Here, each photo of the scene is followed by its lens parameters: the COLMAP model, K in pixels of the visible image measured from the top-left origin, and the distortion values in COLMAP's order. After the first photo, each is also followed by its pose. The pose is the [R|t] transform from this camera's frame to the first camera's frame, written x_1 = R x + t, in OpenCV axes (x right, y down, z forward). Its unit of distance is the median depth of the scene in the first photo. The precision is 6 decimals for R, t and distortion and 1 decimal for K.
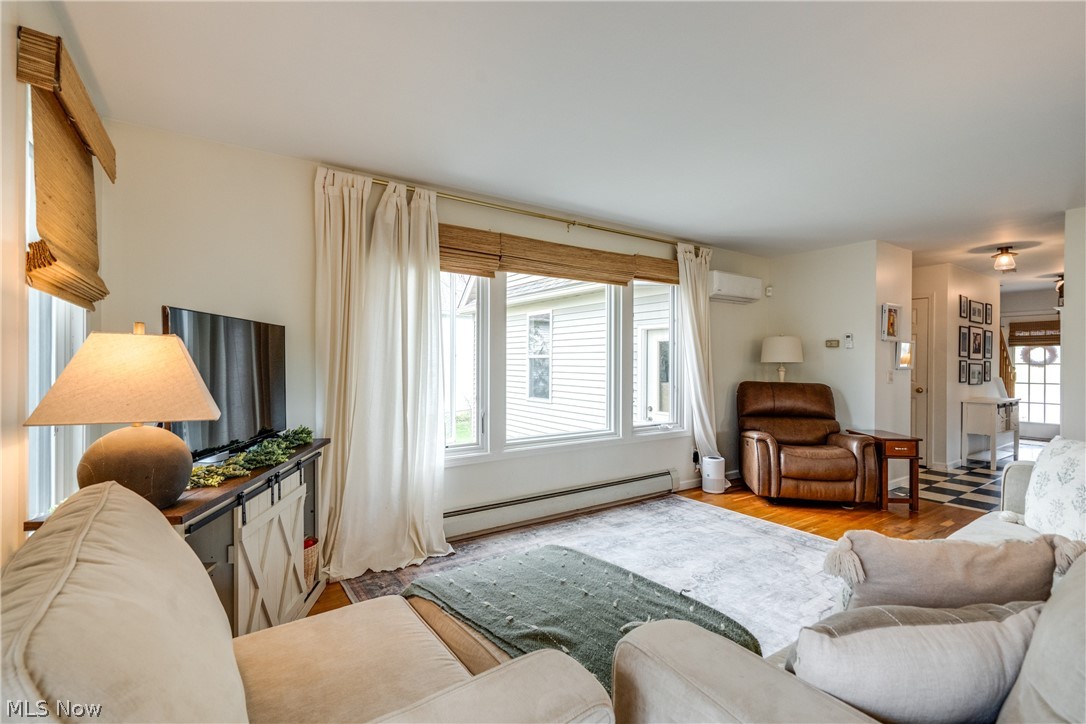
lens RADIAL K [[491.8, 0, 542.2], [0, 491.8, 362.6], [0, 0, 1]] dist [-0.016636, 0.006116]
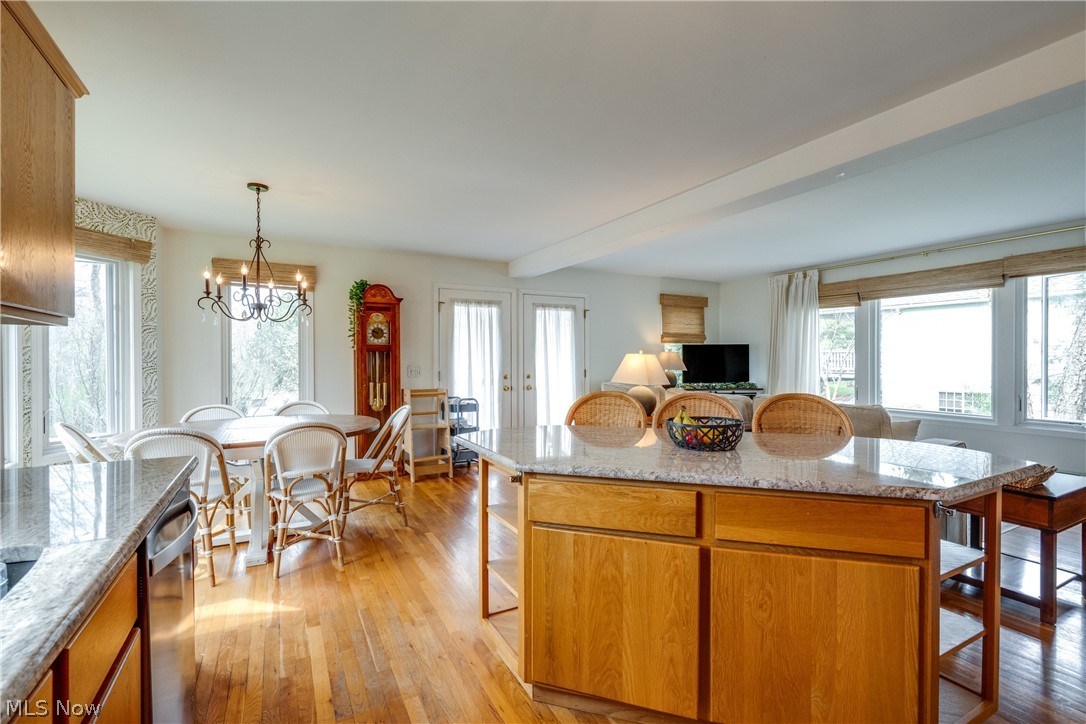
lens RADIAL K [[491.8, 0, 538.6], [0, 491.8, 364.1], [0, 0, 1]] dist [-0.016636, 0.006116]
pose [[-0.103746, 0.009583, -0.994558, 1.506335], [-0.001125, 0.999952, 0.009752, 0.006252], [0.994603, 0.002131, -0.103730, 0.092823]]
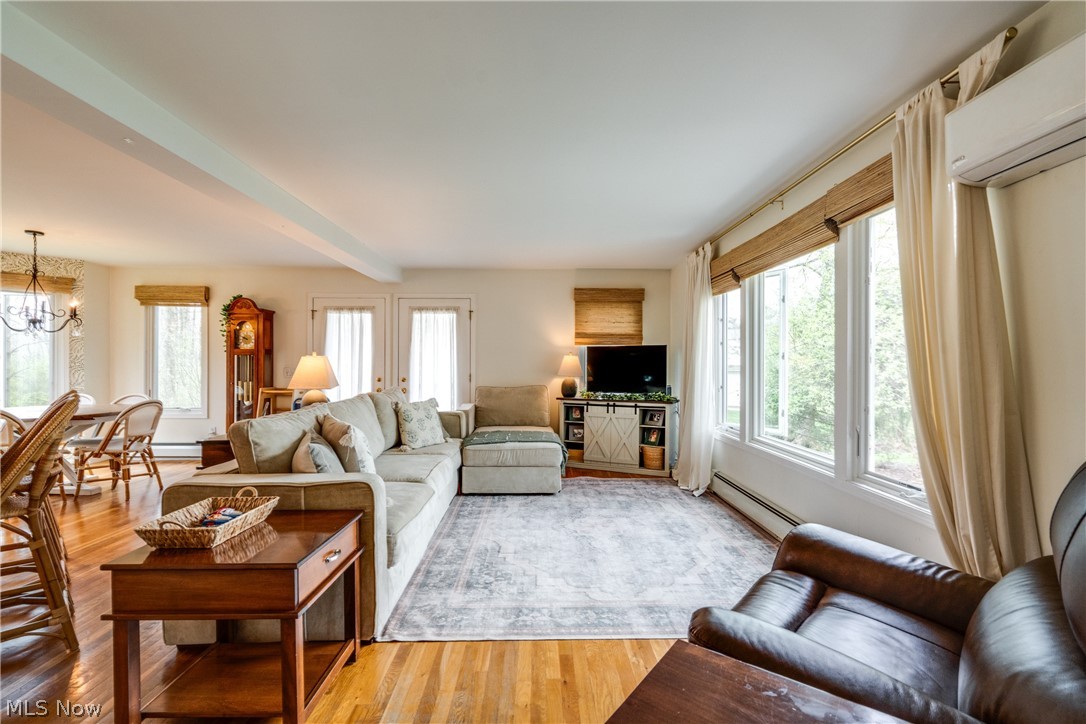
lens RADIAL K [[491.8, 0, 544.6], [0, 491.8, 362.9], [0, 0, 1]] dist [-0.016636, 0.006116]
pose [[-0.547400, -0.005774, -0.836851, 1.014636], [-0.006732, 0.999974, -0.002496, 0.007682], [0.836844, 0.004267, -0.547424, 1.145483]]
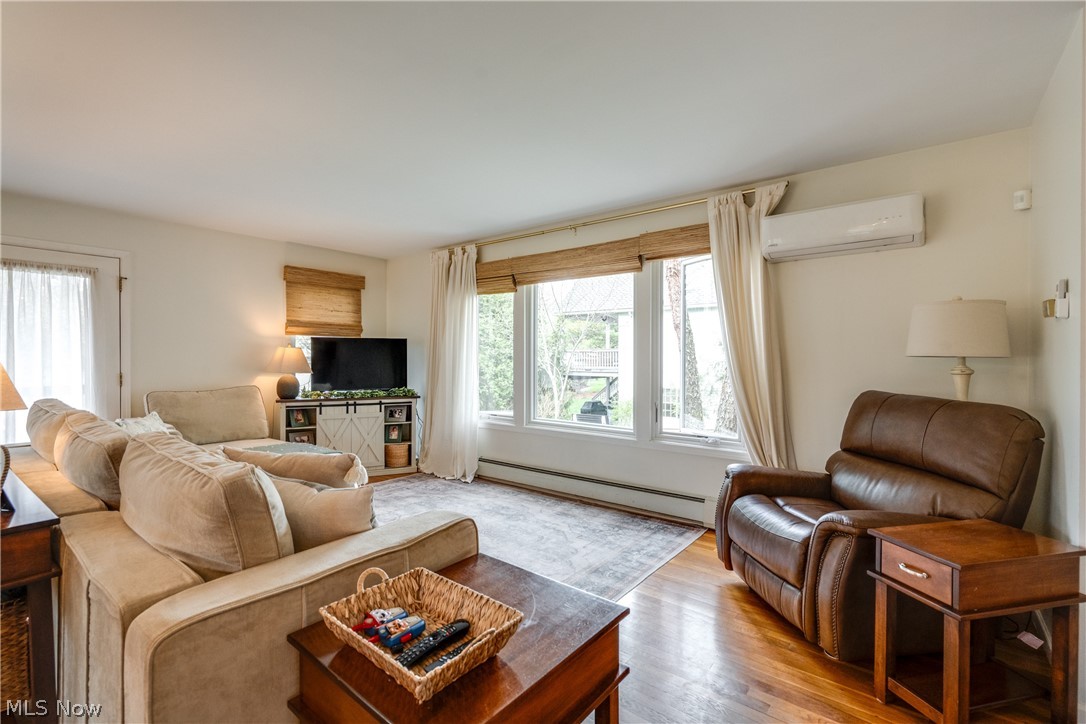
lens RADIAL K [[491.8, 0, 548.1], [0, 491.8, 362.0], [0, 0, 1]] dist [-0.016636, 0.006116]
pose [[0.302216, 0.007902, -0.953207, 1.081505], [-0.006492, 0.999960, 0.006231, 0.004844], [0.953217, 0.004305, 0.302256, 0.630176]]
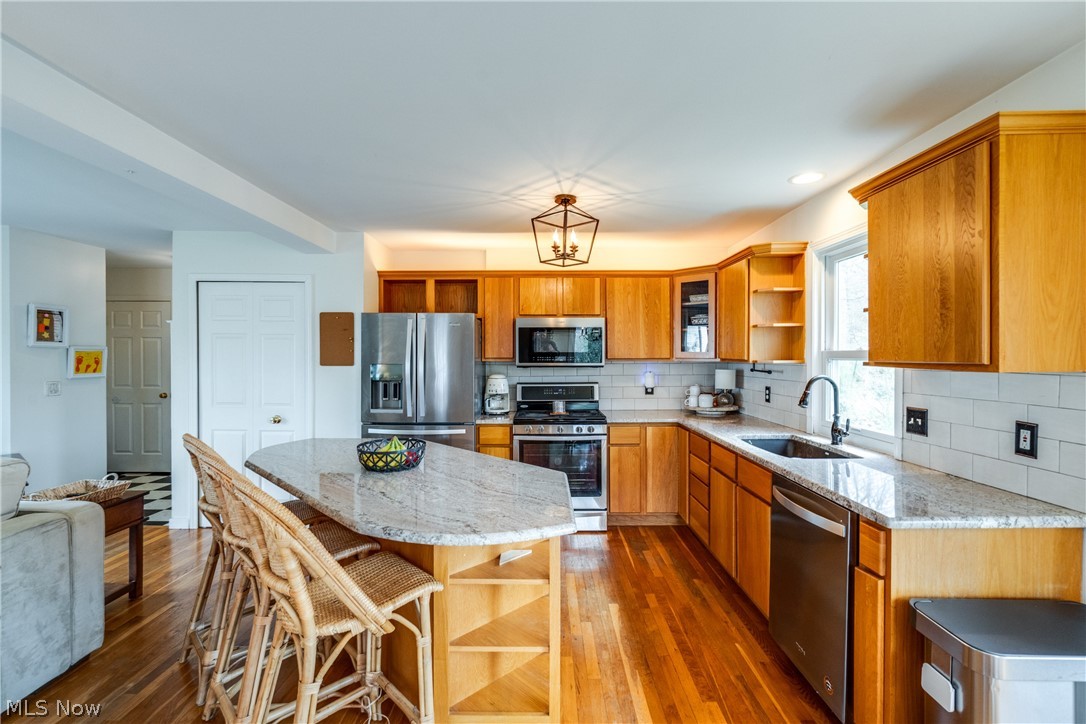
lens RADIAL K [[491.8, 0, 551.4], [0, 491.8, 360.1], [0, 0, 1]] dist [-0.016636, 0.006116]
pose [[0.562705, -0.011482, 0.826578, 0.619717], [0.003577, 0.999928, 0.011455, -0.035516], [-0.826650, -0.003490, 0.562705, -0.254639]]
